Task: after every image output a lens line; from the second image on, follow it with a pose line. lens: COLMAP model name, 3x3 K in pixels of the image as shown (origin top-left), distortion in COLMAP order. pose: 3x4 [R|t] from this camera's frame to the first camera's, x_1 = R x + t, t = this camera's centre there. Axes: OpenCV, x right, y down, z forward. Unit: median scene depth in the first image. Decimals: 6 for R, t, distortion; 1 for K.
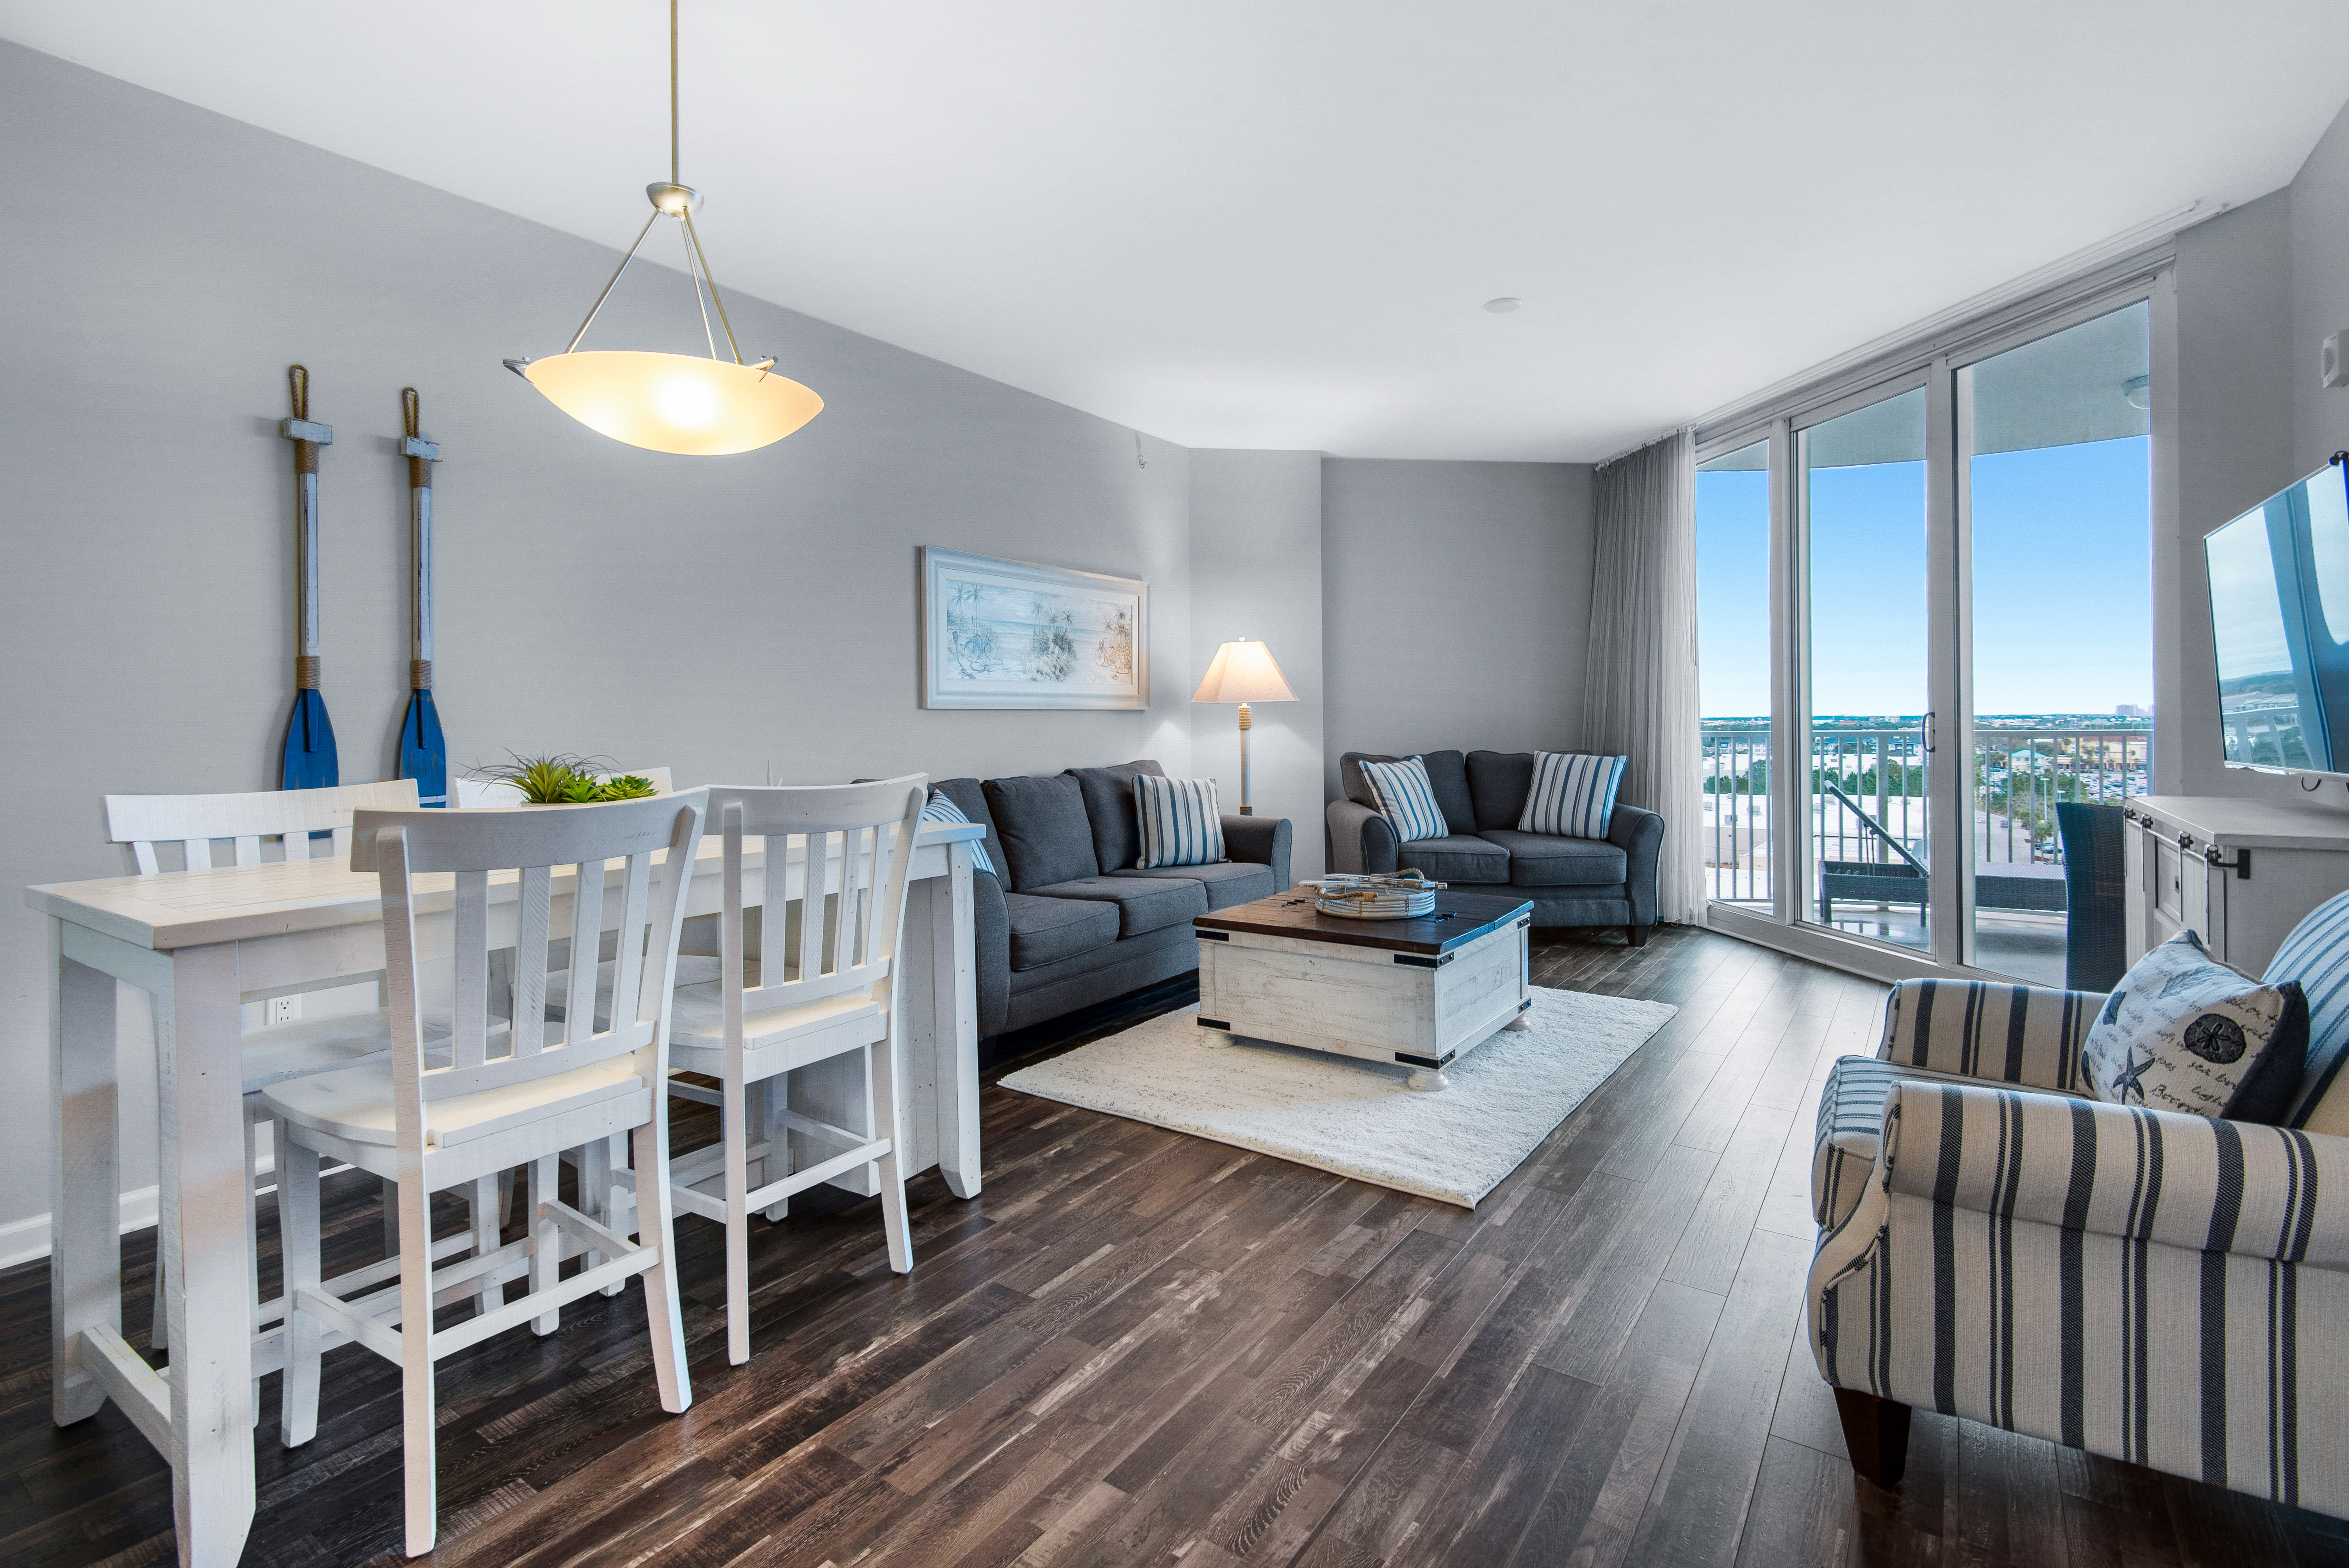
lens RADIAL K [[1104.1, 0, 1186.7], [0, 1104.1, 733.9], [0, 0, 1]] dist [0.001946, 0.000888]
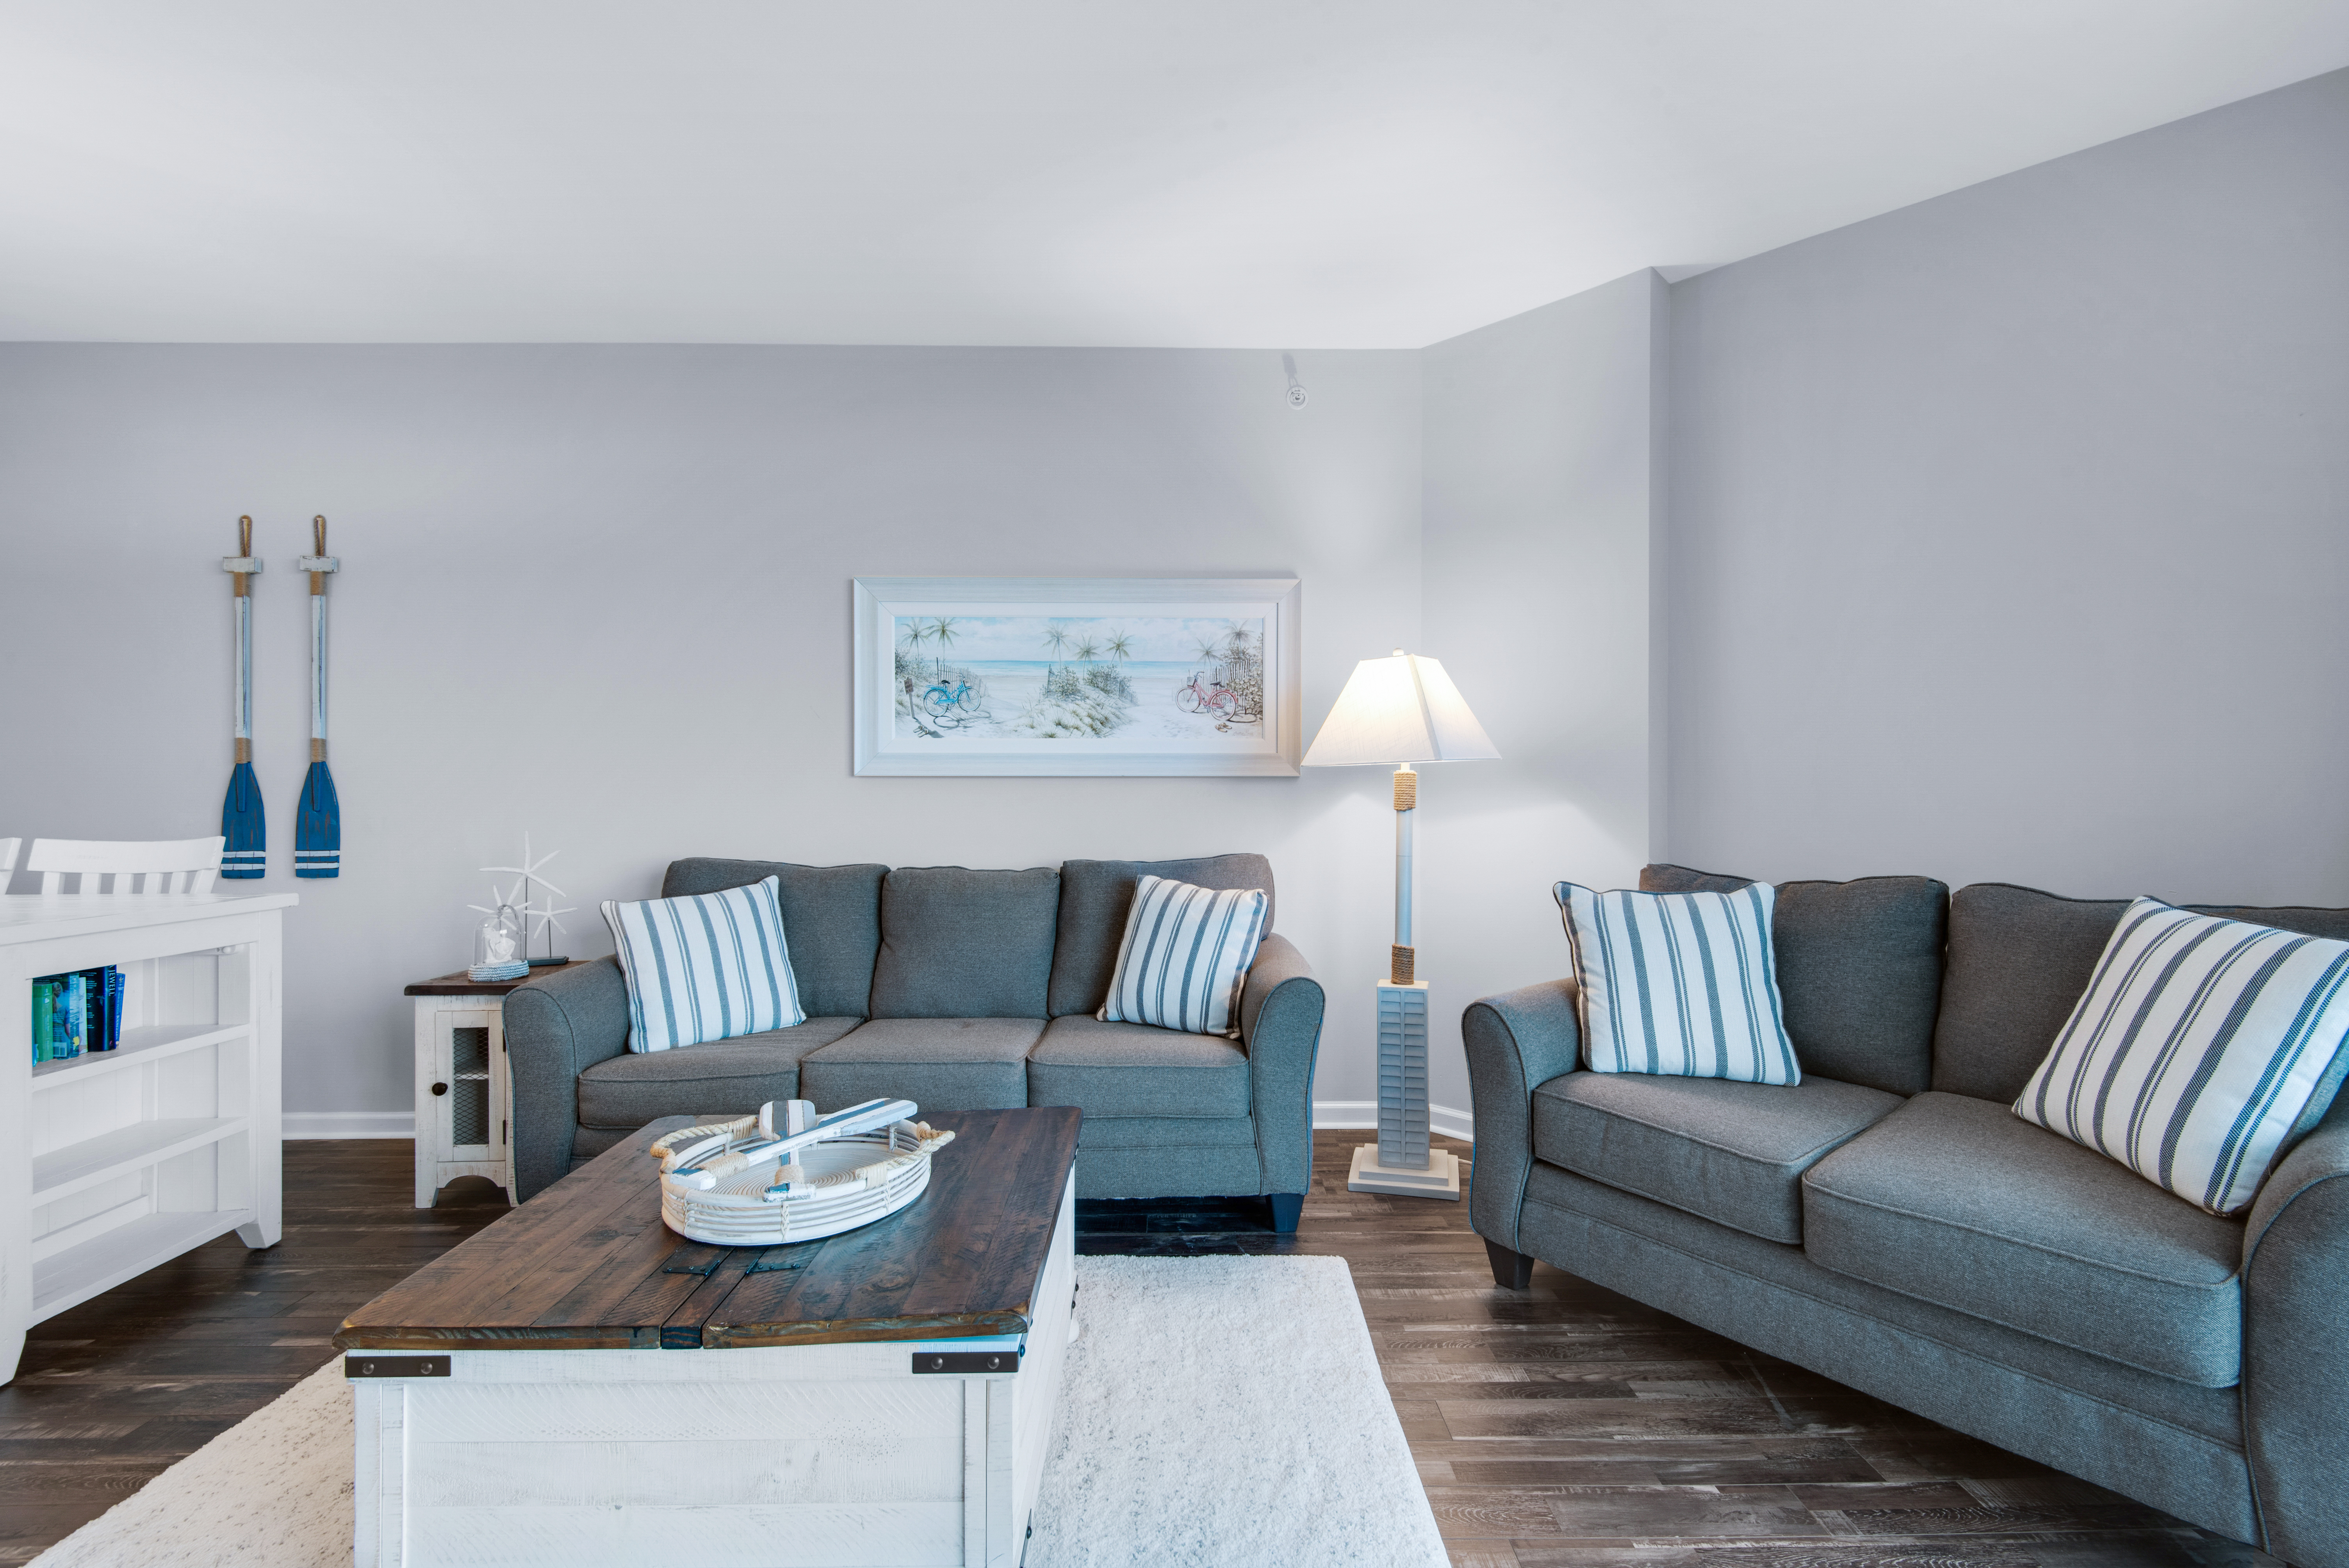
lens RADIAL K [[1064.4, 0, 1187.8], [0, 1064.4, 798.1], [0, 0, 1]] dist [0.016725, -0.000200]
pose [[0.577941, 0.014680, -0.815947, 0.483194], [-0.014578, 0.999864, 0.007663, -0.014108], [0.815949, 0.007466, 0.578076, 0.645839]]
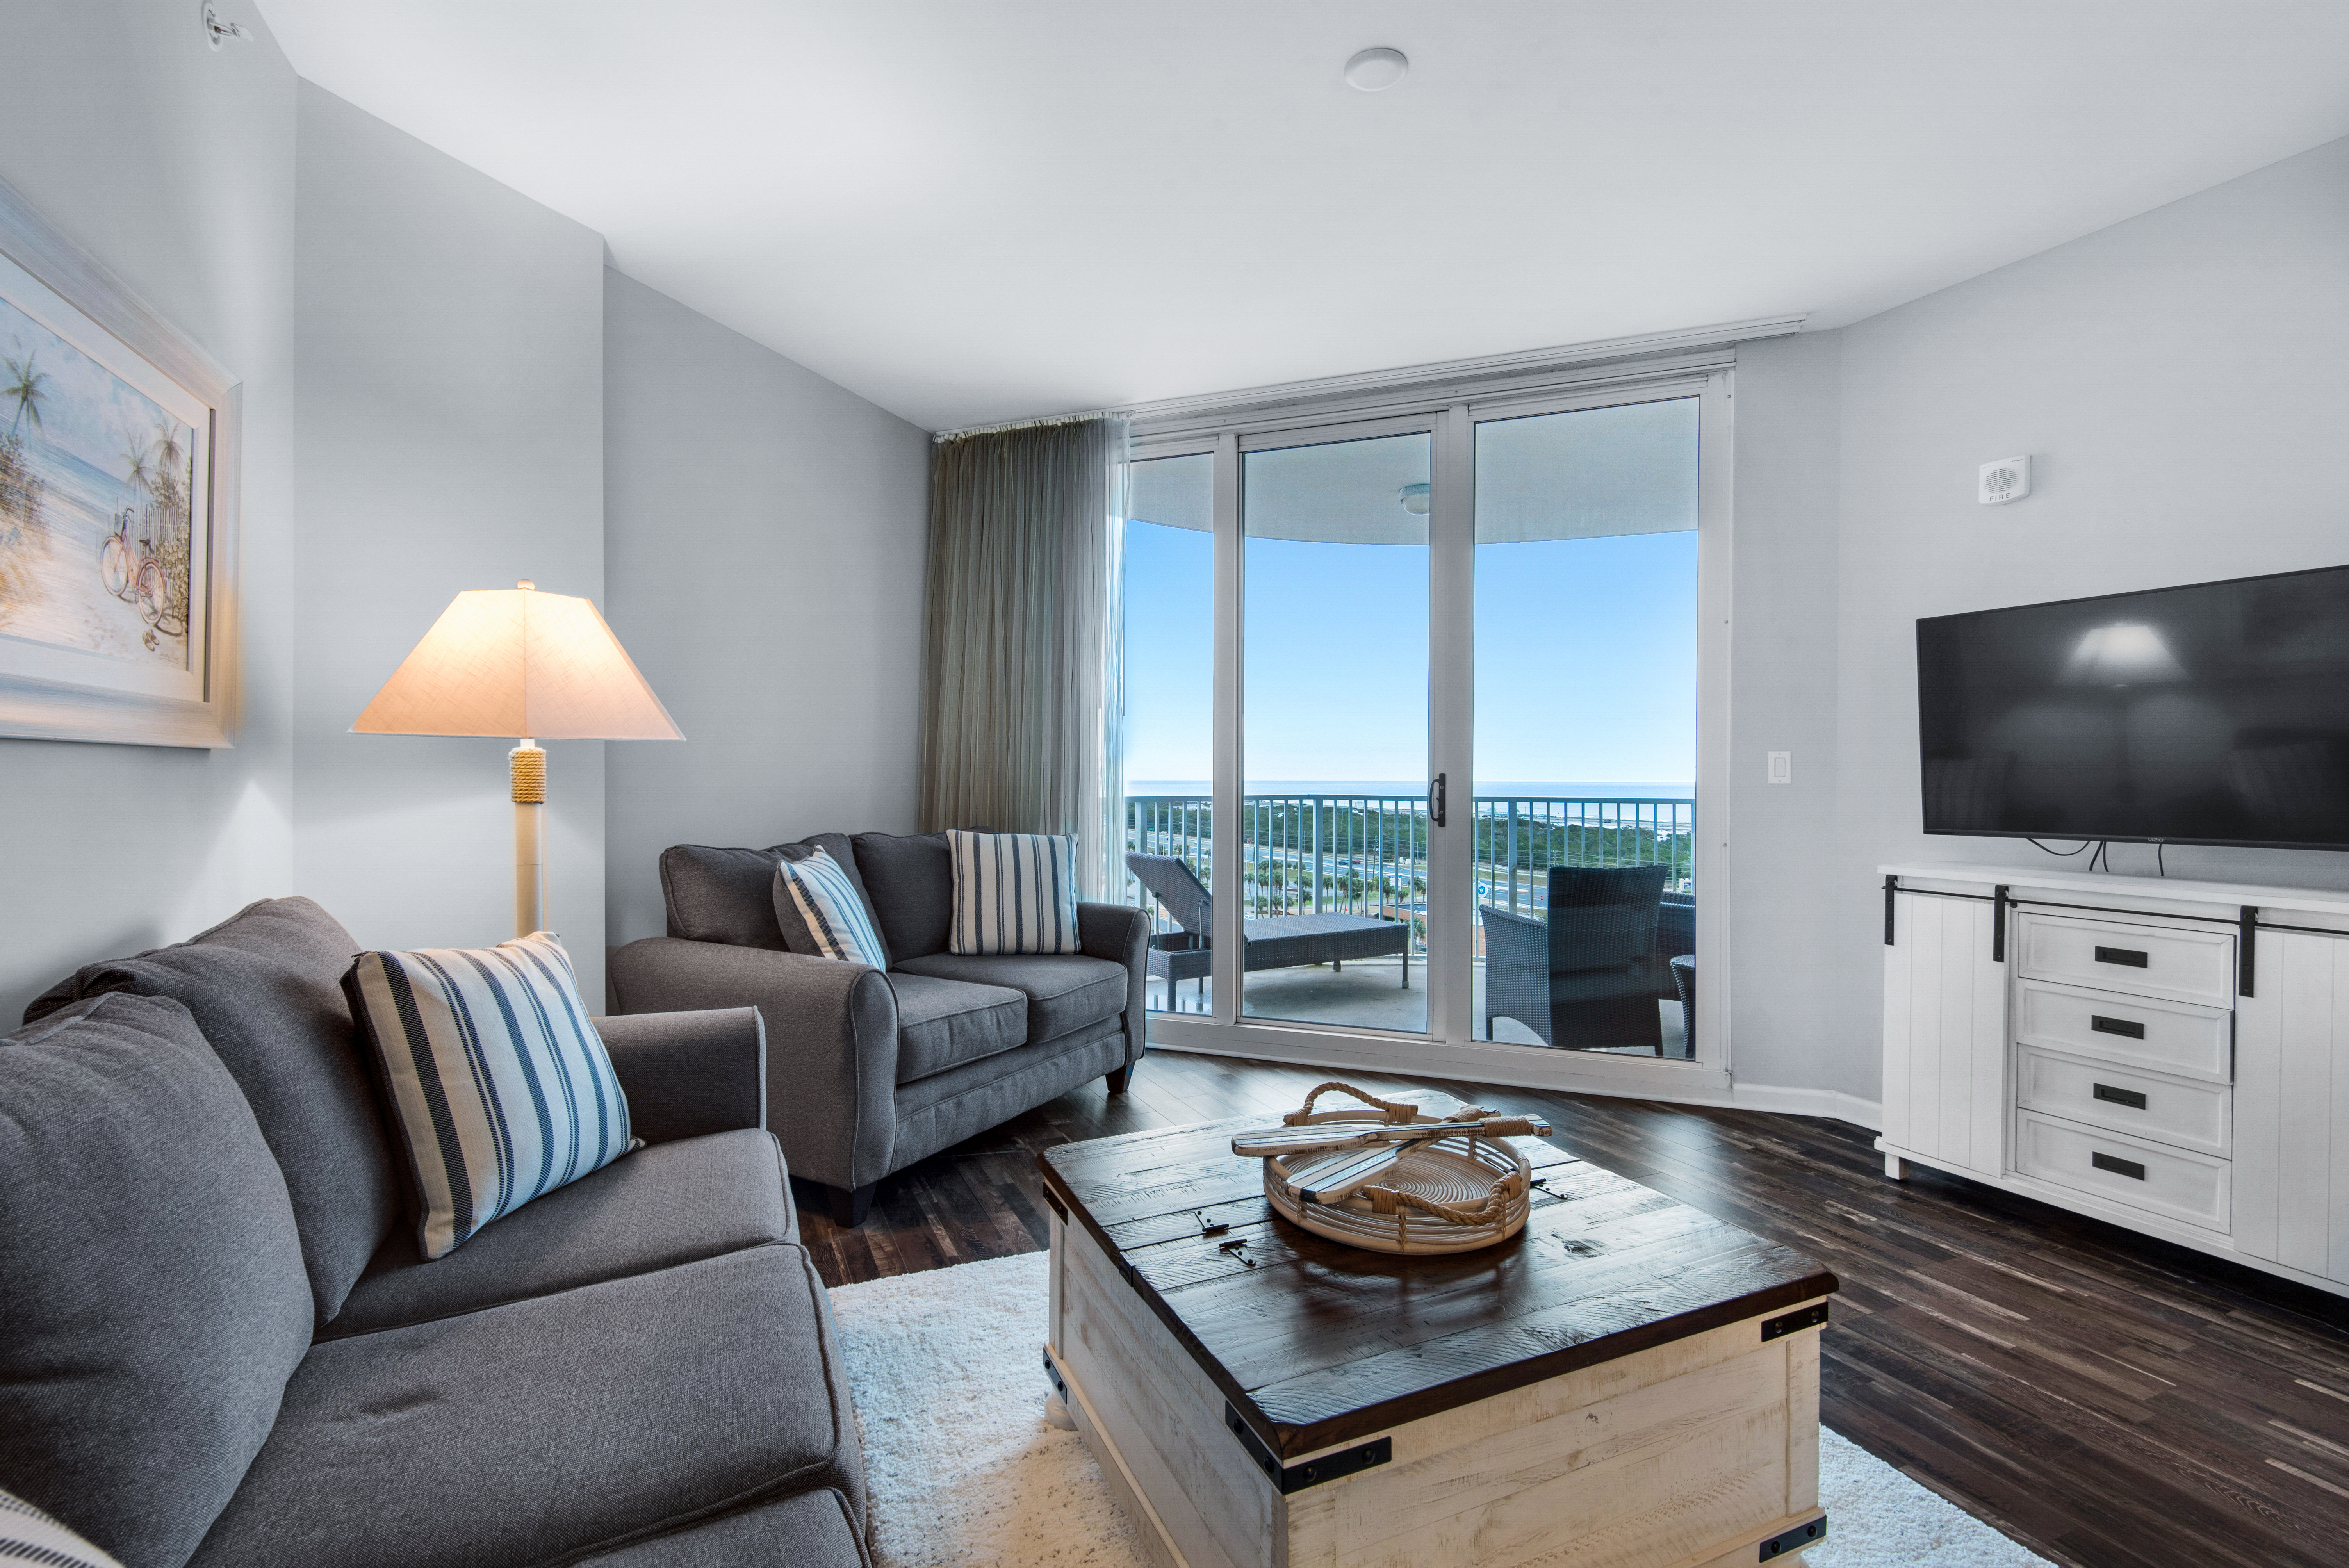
lens RADIAL K [[1063.8, 0, 1168.6], [0, 1063.8, 770.1], [0, 0, 1]] dist [0.020861, -0.012589]
pose [[0.513835, 0.017260, 0.857715, -0.192620], [0.002979, 0.999756, -0.021903, -0.007148], [-0.857884, 0.013810, 0.513658, 0.632489]]
